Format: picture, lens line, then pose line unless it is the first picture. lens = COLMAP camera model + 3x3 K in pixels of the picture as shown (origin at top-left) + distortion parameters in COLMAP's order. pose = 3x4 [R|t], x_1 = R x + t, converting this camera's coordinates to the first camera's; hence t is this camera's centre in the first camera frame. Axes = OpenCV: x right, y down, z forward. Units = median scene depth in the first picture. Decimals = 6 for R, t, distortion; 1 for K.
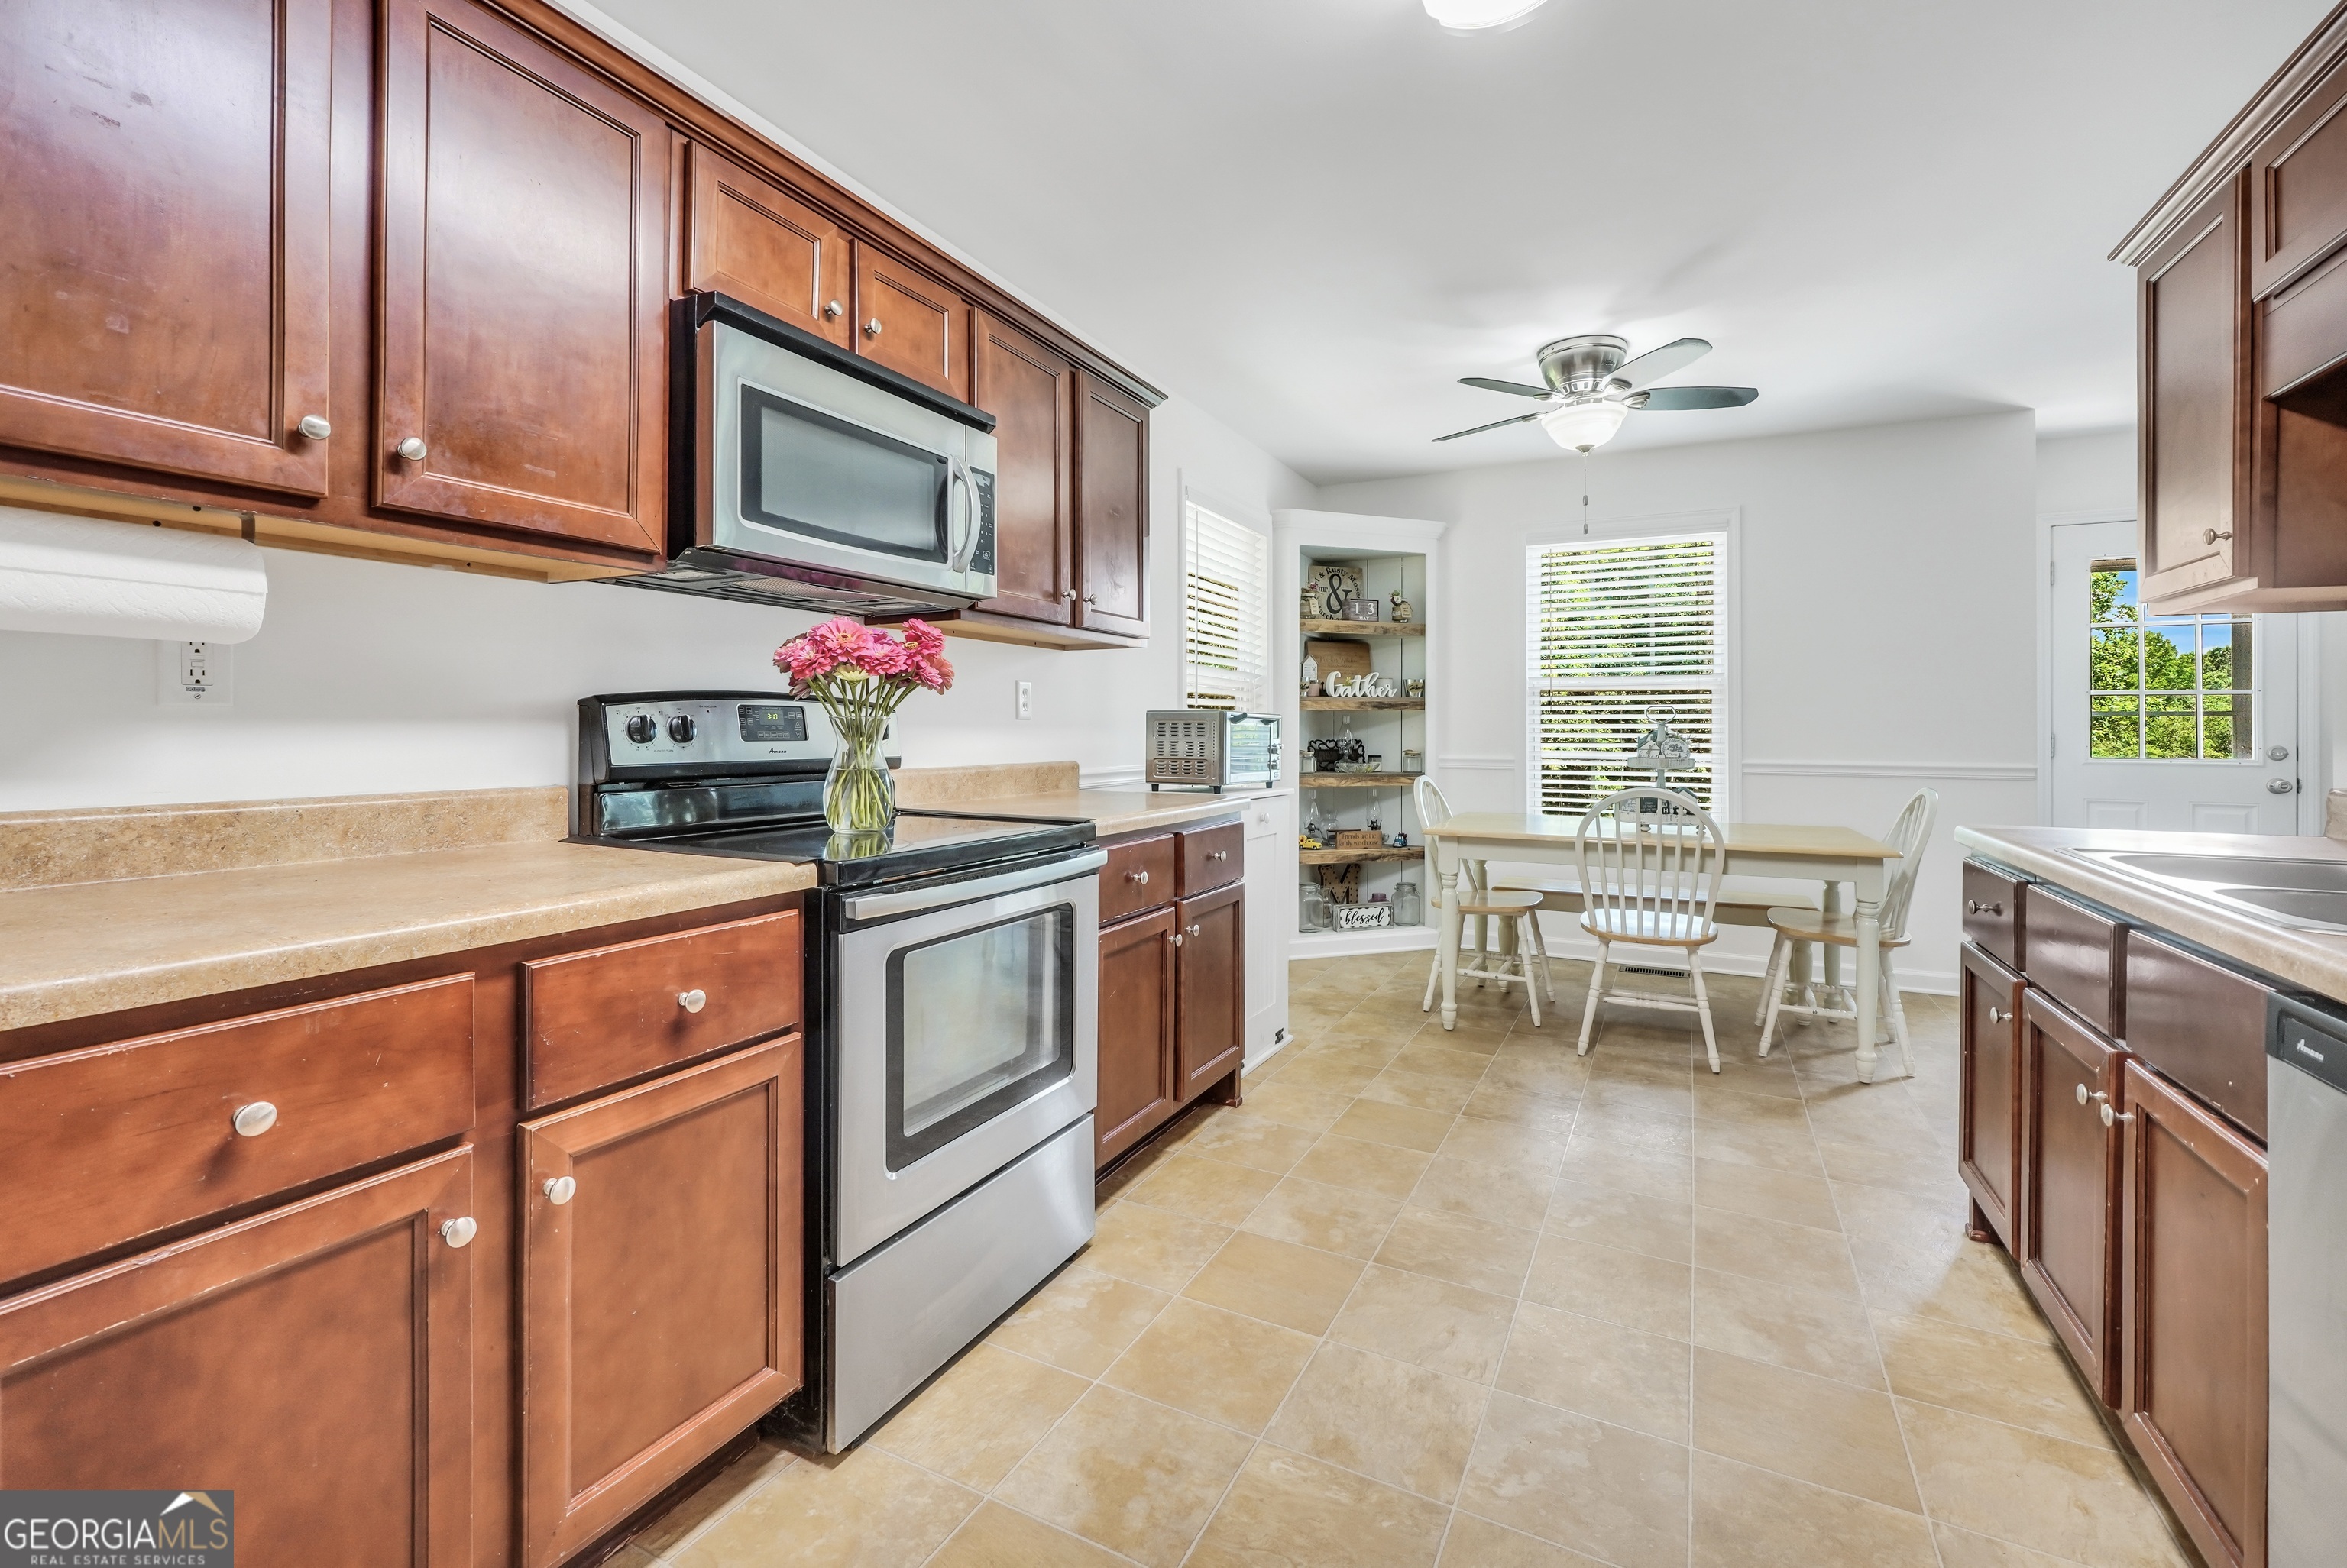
lens RADIAL K [[992.4, 0, 1162.7], [0, 992.4, 723.2], [0, 0, 1]] dist [-0.017210, 0.005554]
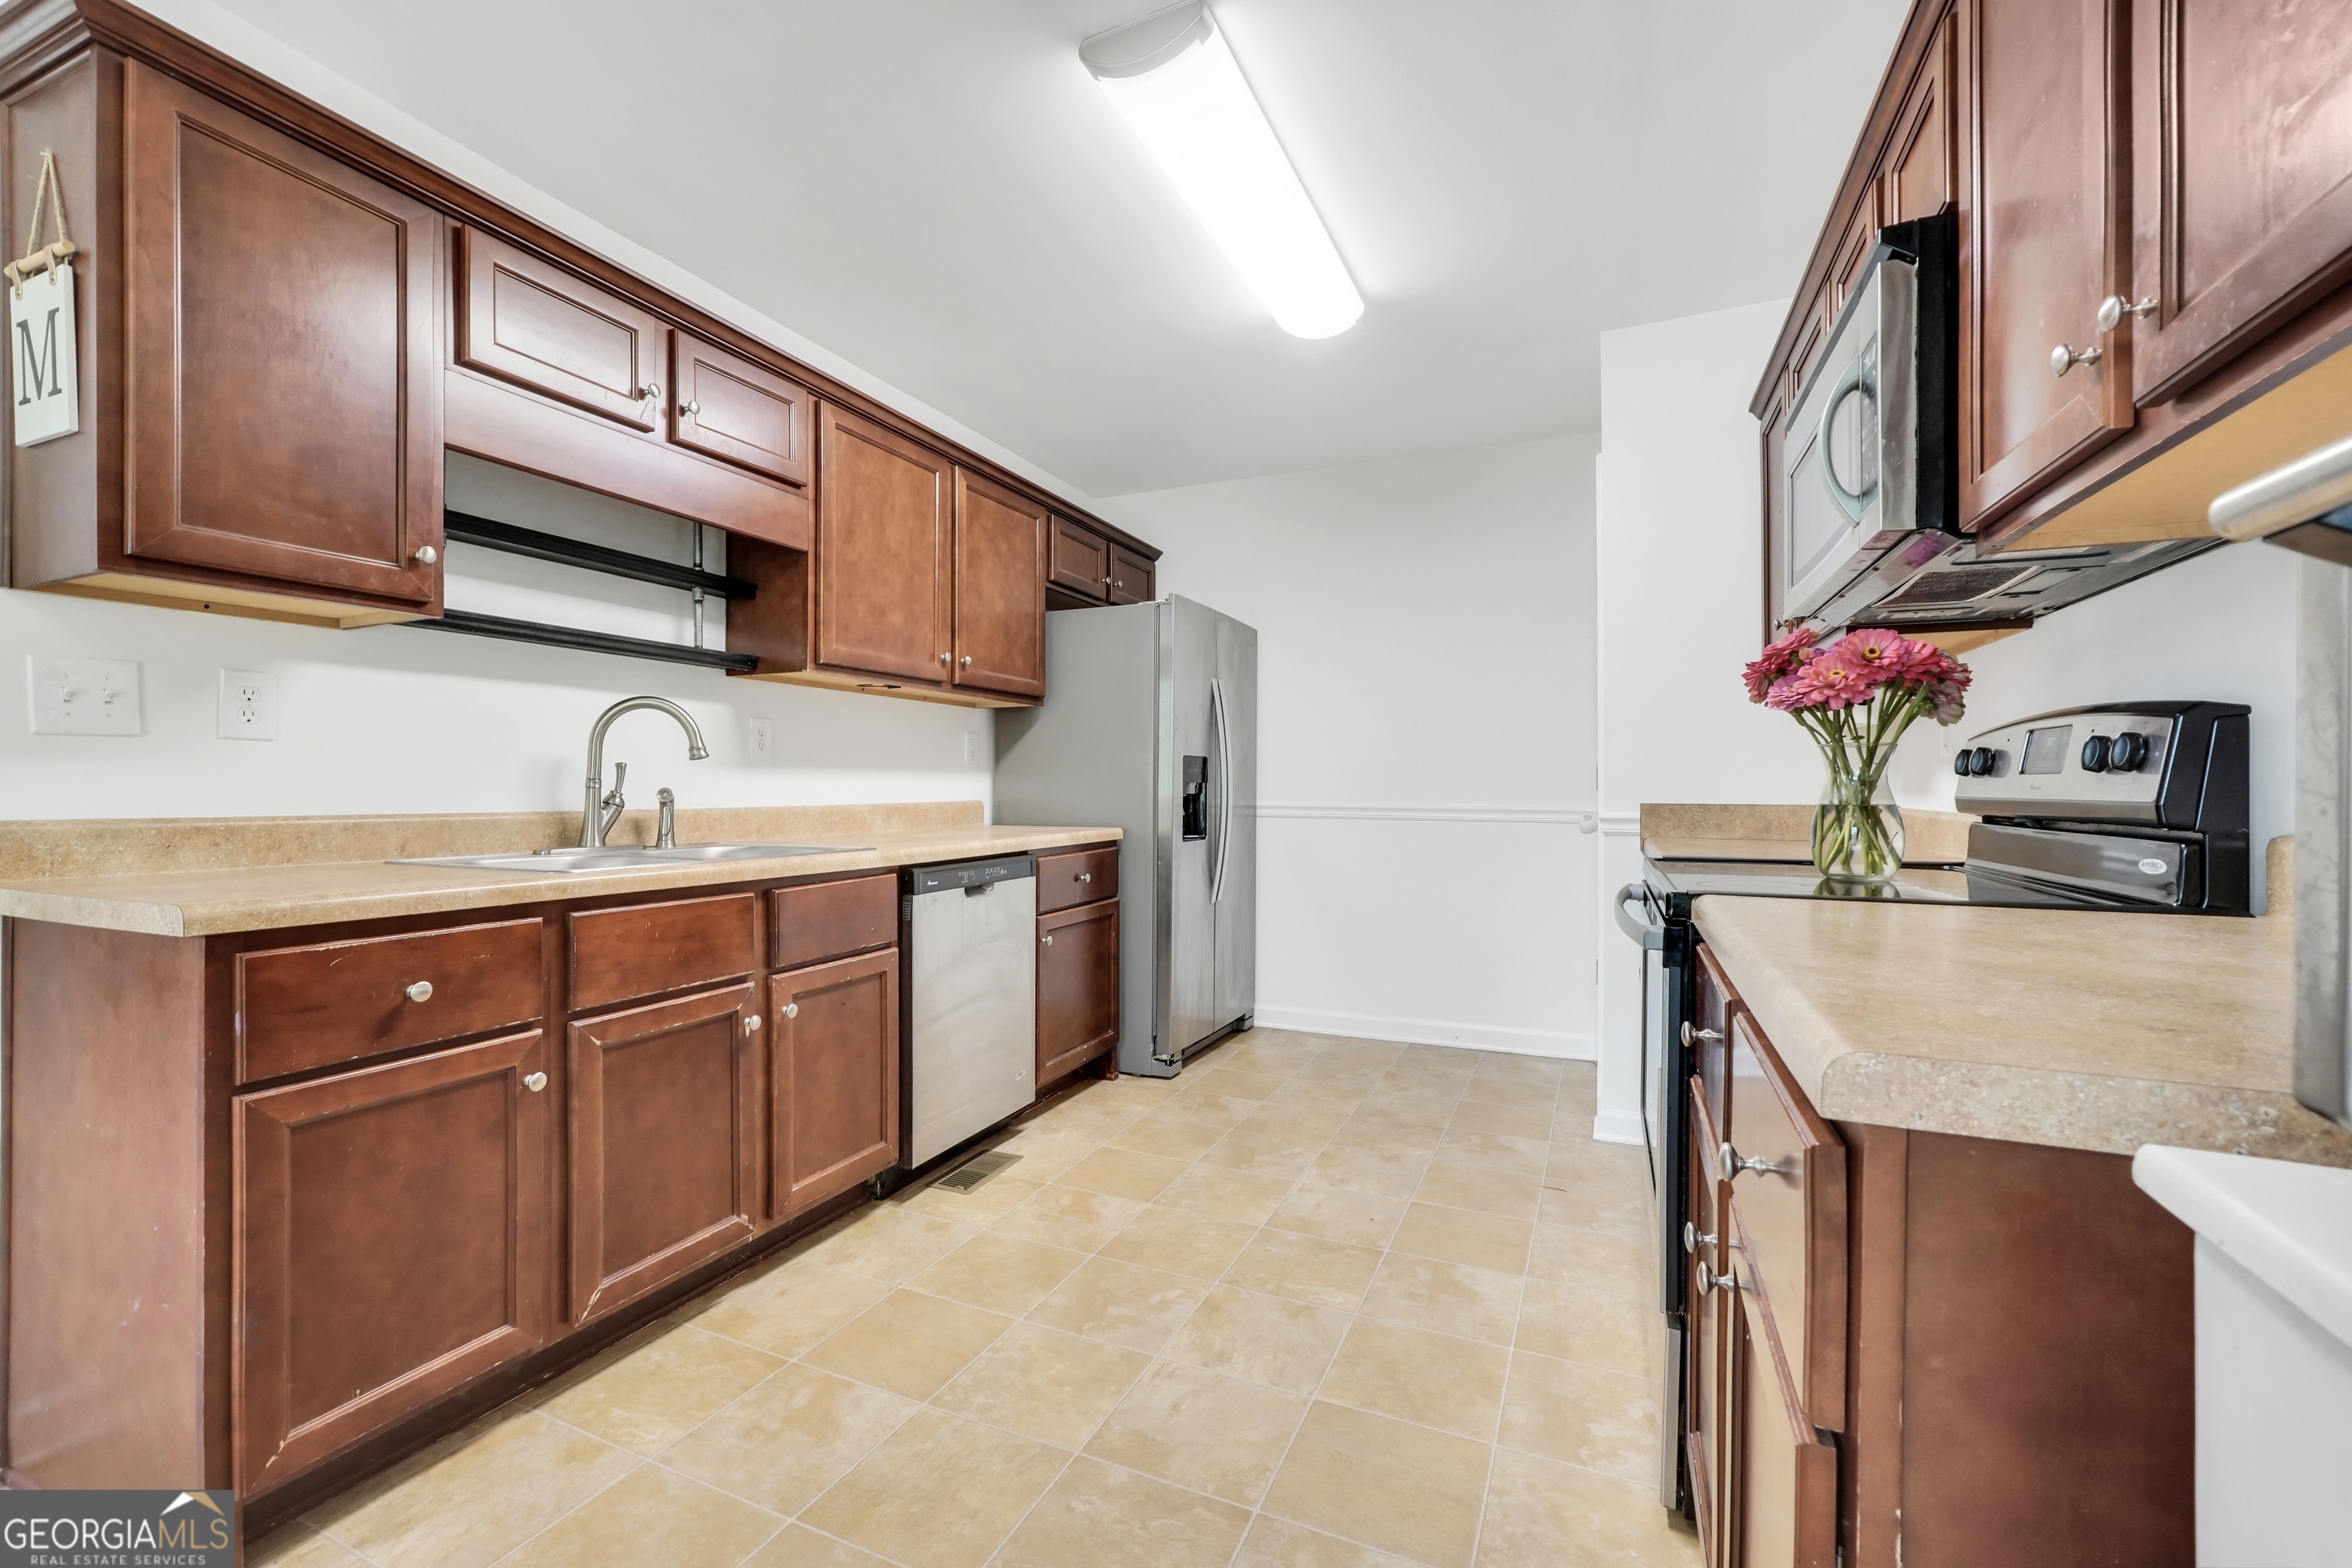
lens RADIAL K [[994.6, 0, 1176.6], [0, 994.6, 785.1], [0, 0, 1]] dist [-0.017210, 0.005554]
pose [[-0.996749, -0.006764, -0.080285, 0.346416], [-0.006274, 0.999960, -0.006353, 0.037445], [0.080325, -0.005828, -0.996752, 1.793389]]
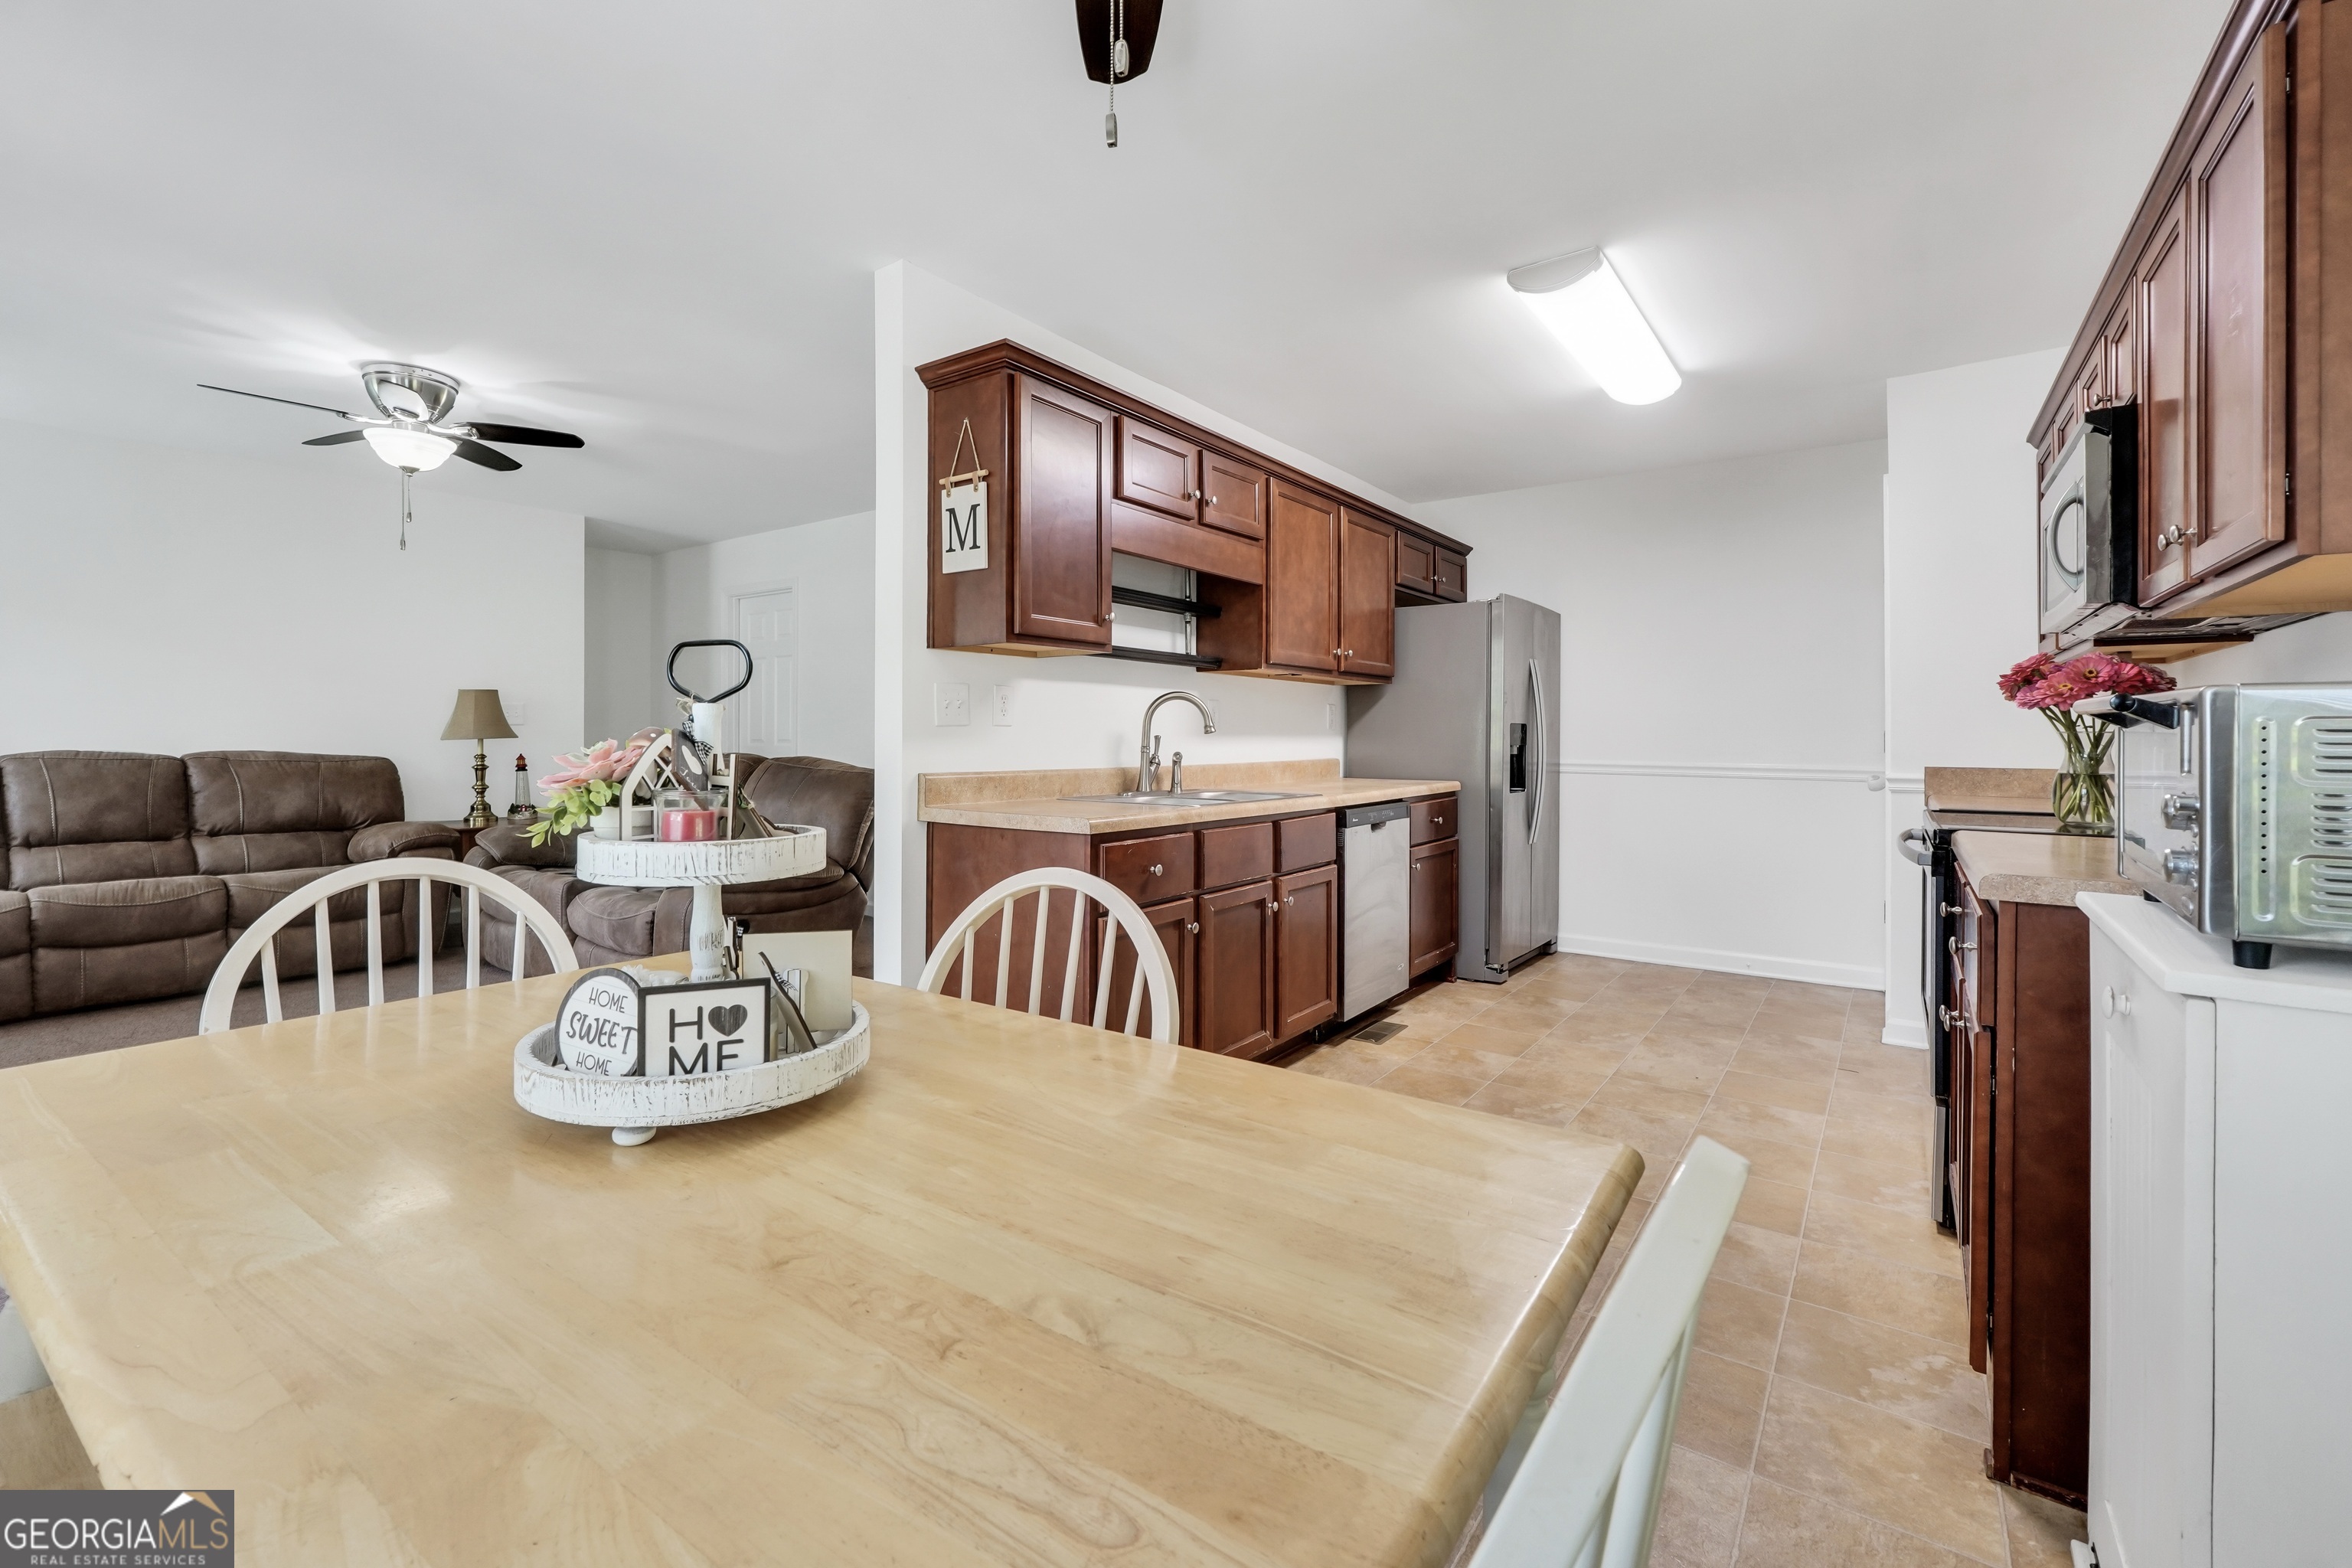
lens RADIAL K [[1023.3, 0, 1161.7], [0, 1023.3, 730.3], [0, 0, 1]] dist [-0.020075, 0.002294]
pose [[-0.990668, -0.008492, 0.136030, 0.657778], [-0.009650, 0.999923, -0.007853, 0.012533], [-0.135952, -0.009092, -0.990674, 2.380232]]
